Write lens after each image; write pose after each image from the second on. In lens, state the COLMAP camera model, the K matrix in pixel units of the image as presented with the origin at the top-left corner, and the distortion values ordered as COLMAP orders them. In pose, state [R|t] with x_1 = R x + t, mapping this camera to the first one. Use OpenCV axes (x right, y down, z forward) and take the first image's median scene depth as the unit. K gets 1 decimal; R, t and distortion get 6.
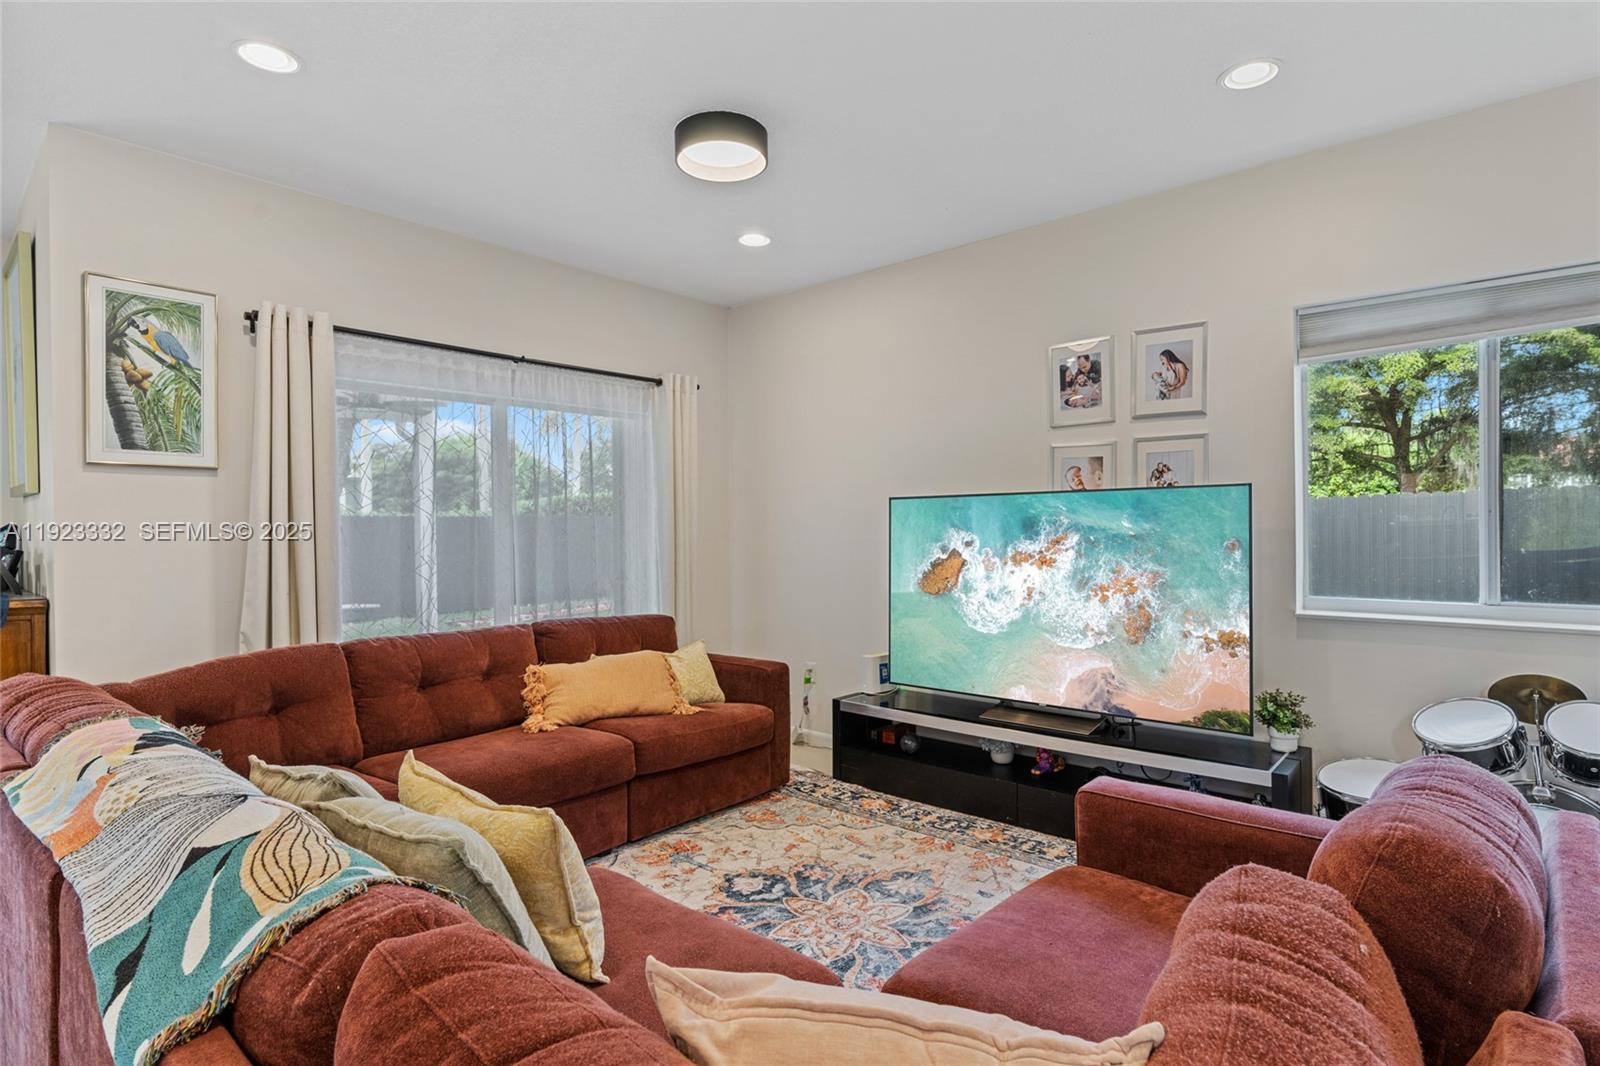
lens RADIAL K [[815.9, 0, 806.7], [0, 815.9, 529.4], [0, 0, 1]] dist [-0.006446, 0.006179]
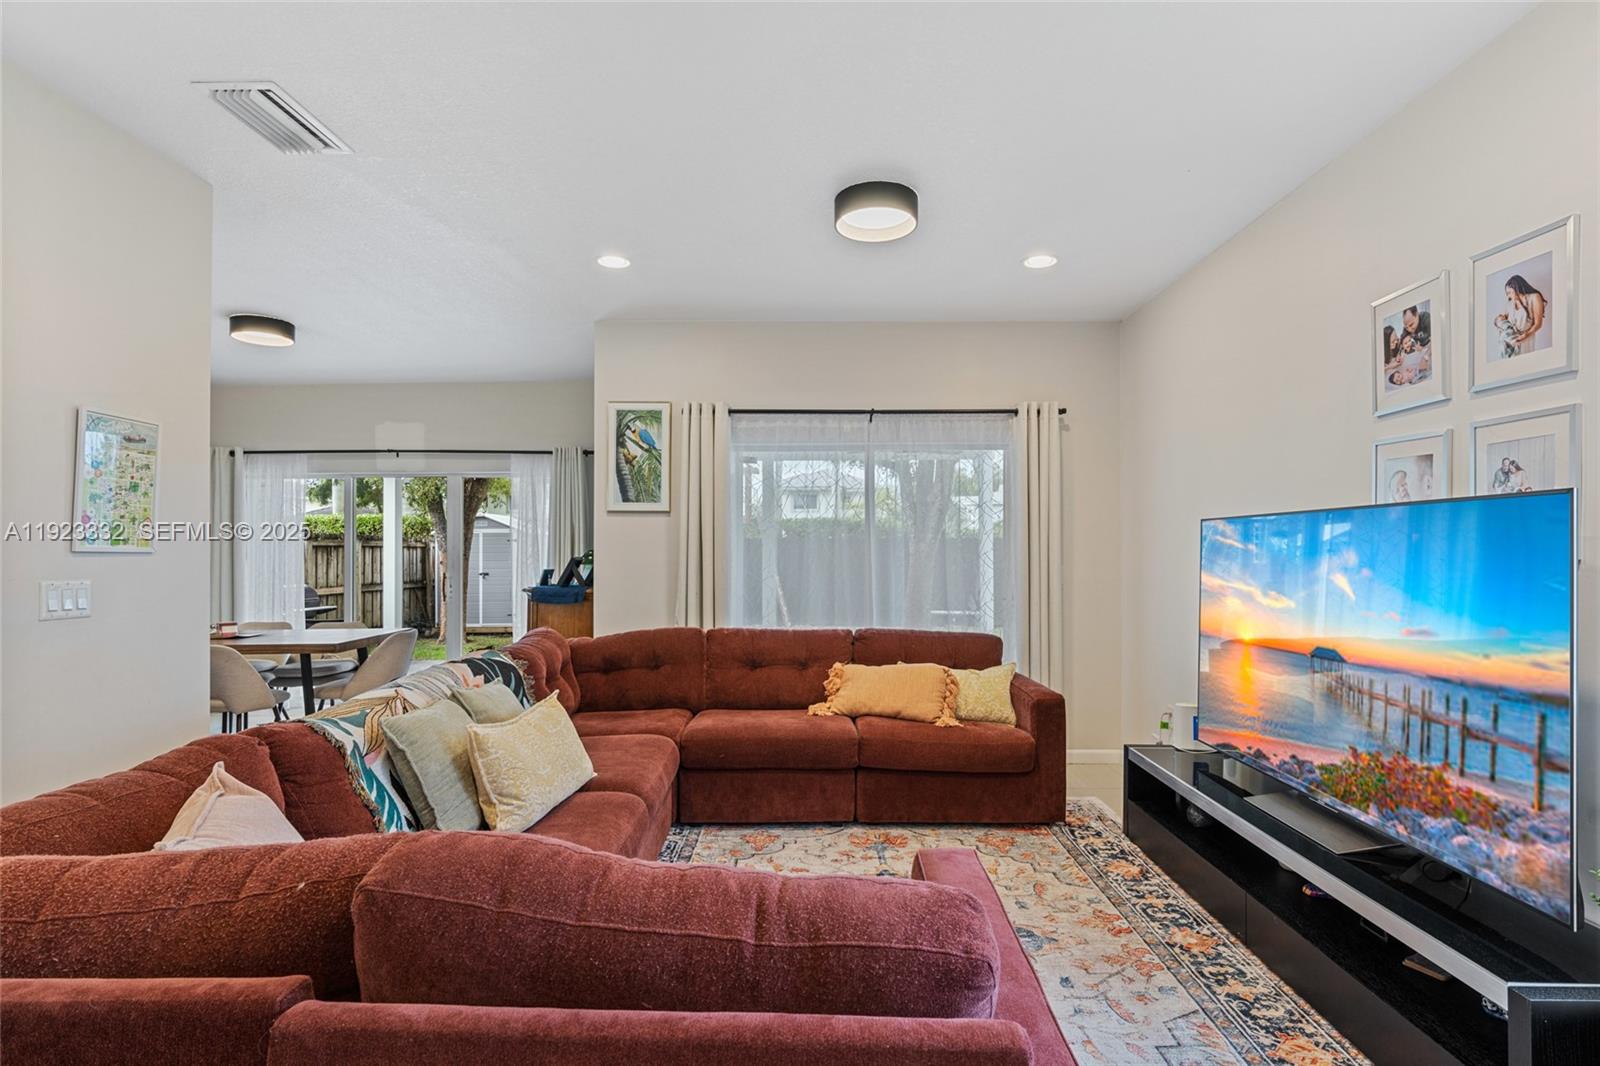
lens RADIAL K [[779.7, 0, 807.4], [0, 779.7, 543.9], [0, 0, 1]] dist [-0.008151, 0.000470]
pose [[0.645235, 0.004052, -0.763973, 0.546070], [-0.008919, 0.999958, -0.002229, -0.010103], [0.763932, 0.008252, 0.645244, 0.209657]]
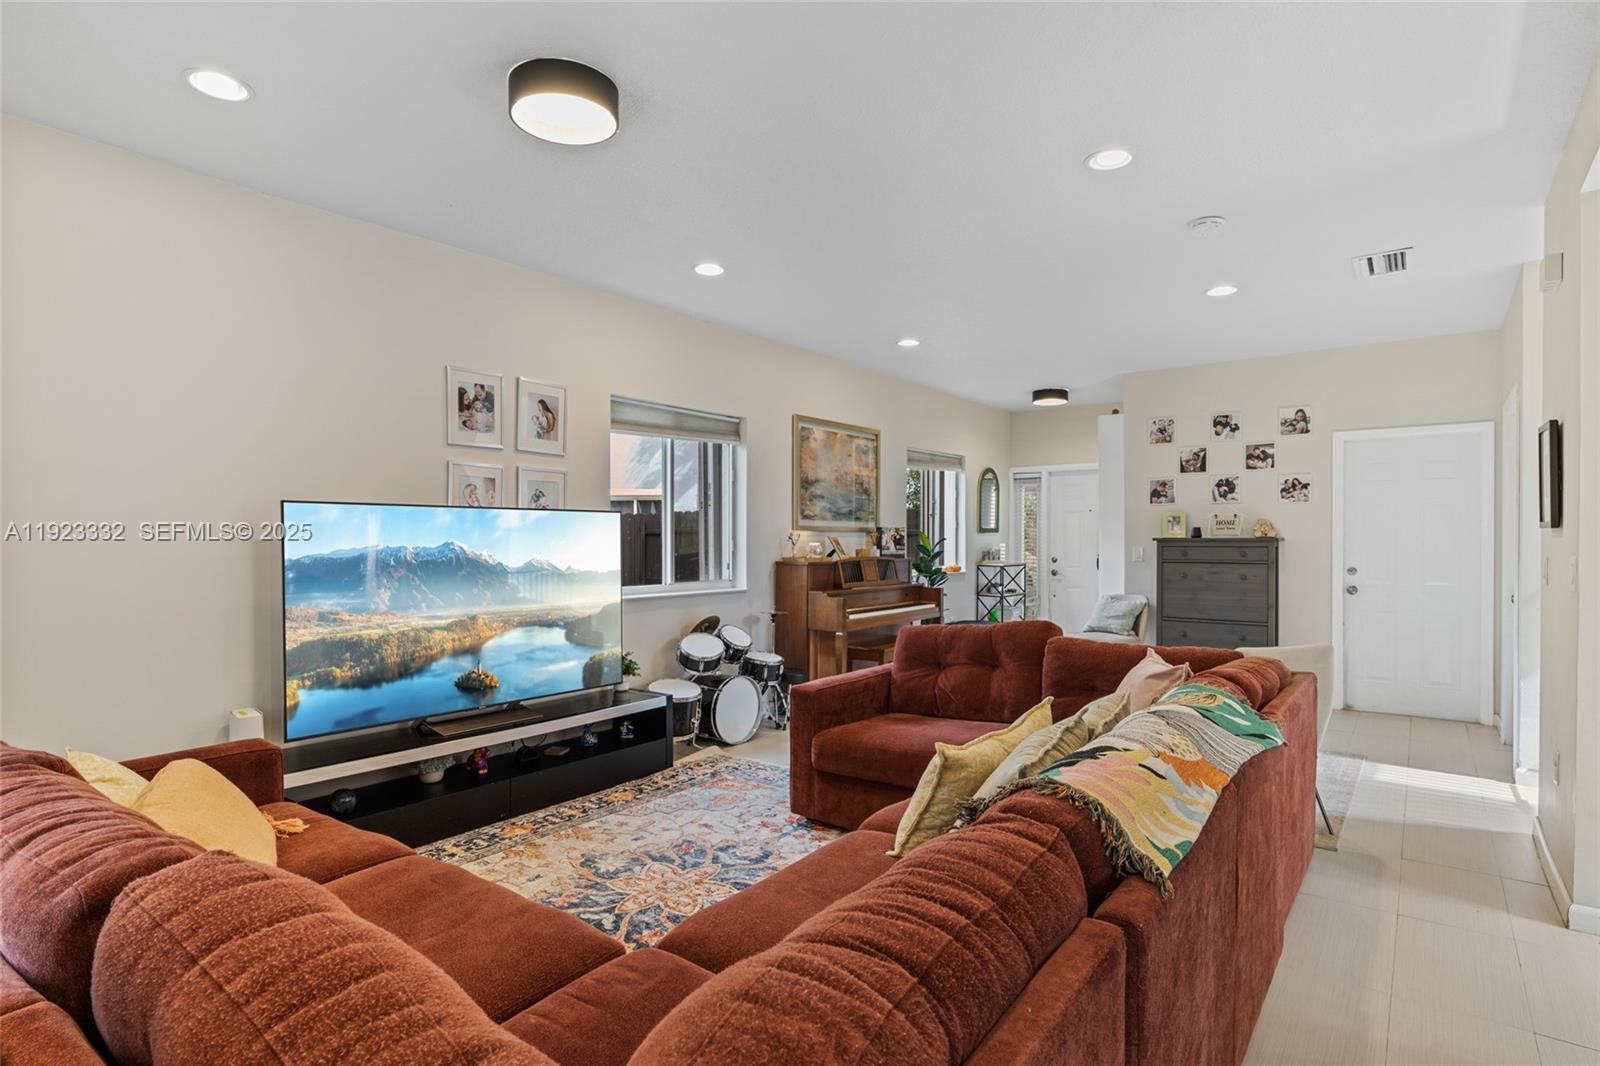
lens RADIAL K [[815.9, 0, 810.3], [0, 815.9, 543.8], [0, 0, 1]] dist [-0.006446, 0.006179]
pose [[-0.065379, 0.003103, 0.997856, -0.837908], [0.003374, 0.999990, -0.002889, 0.006560], [-0.997855, 0.003178, -0.065389, 0.671688]]
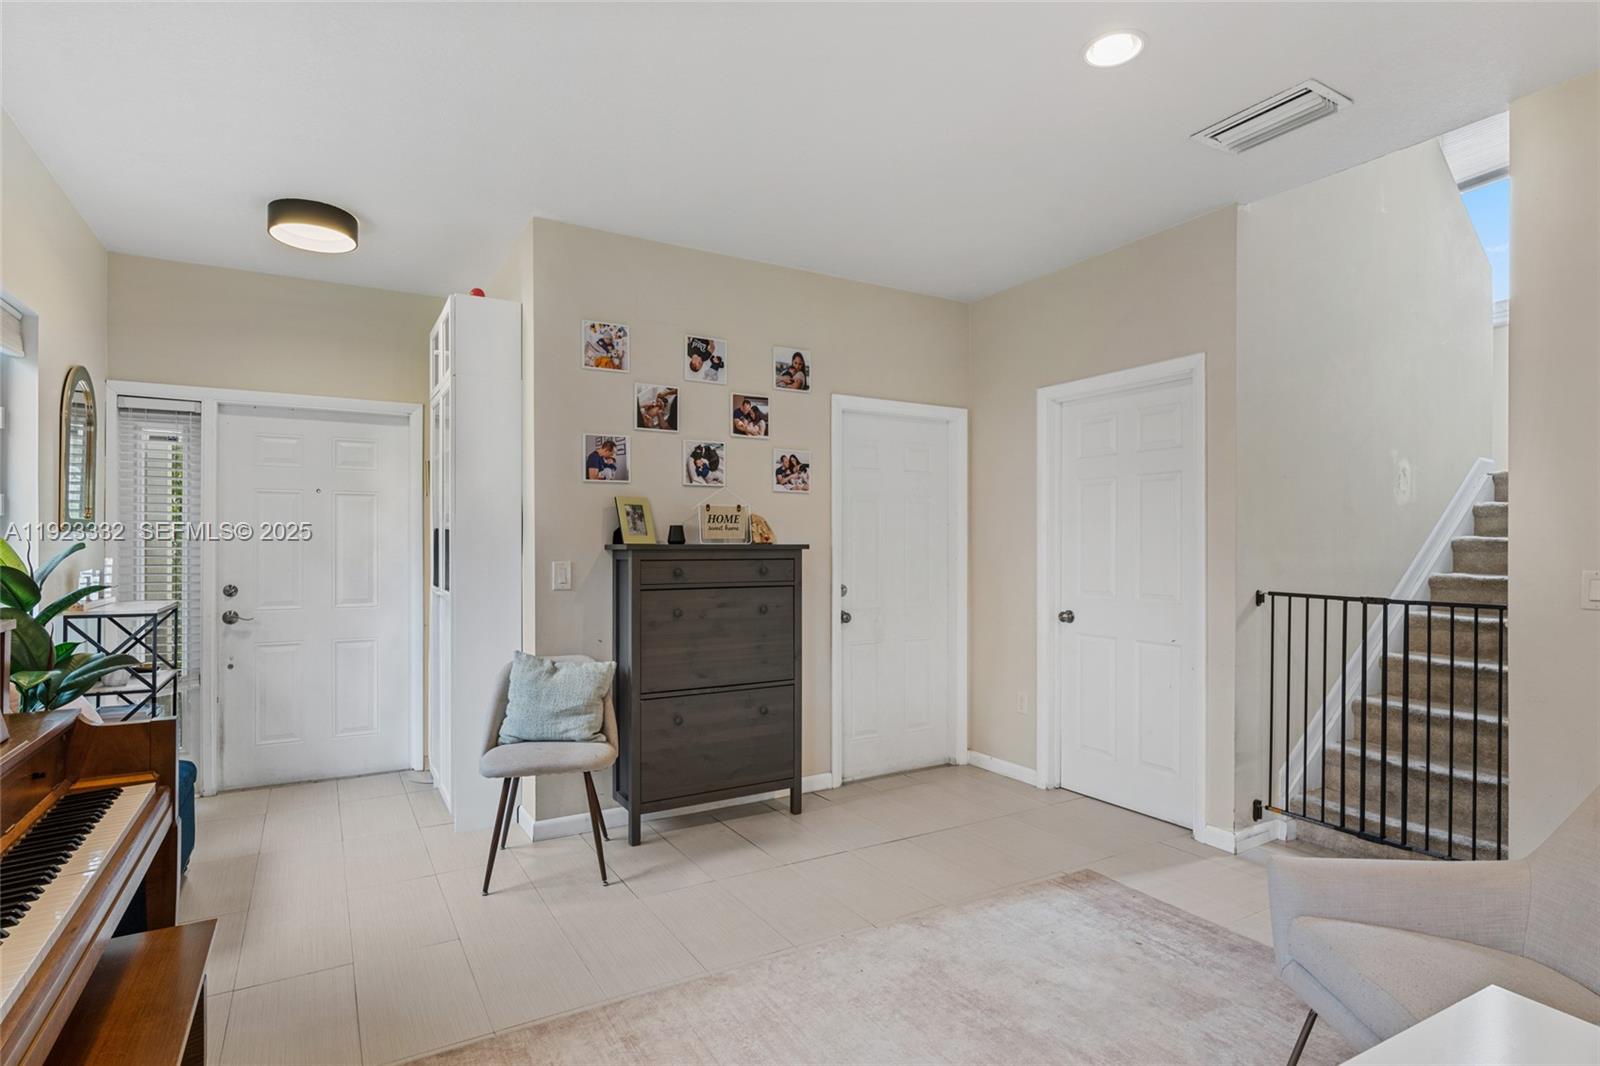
lens RADIAL K [[815.9, 0, 805.8], [0, 815.9, 548.7], [0, 0, 1]] dist [-0.006446, 0.006179]
pose [[-0.948579, 0.008248, 0.316433, 0.497304], [0.010024, 0.999942, 0.003987, -0.006588], [-0.316382, 0.006954, -0.948607, 0.616963]]
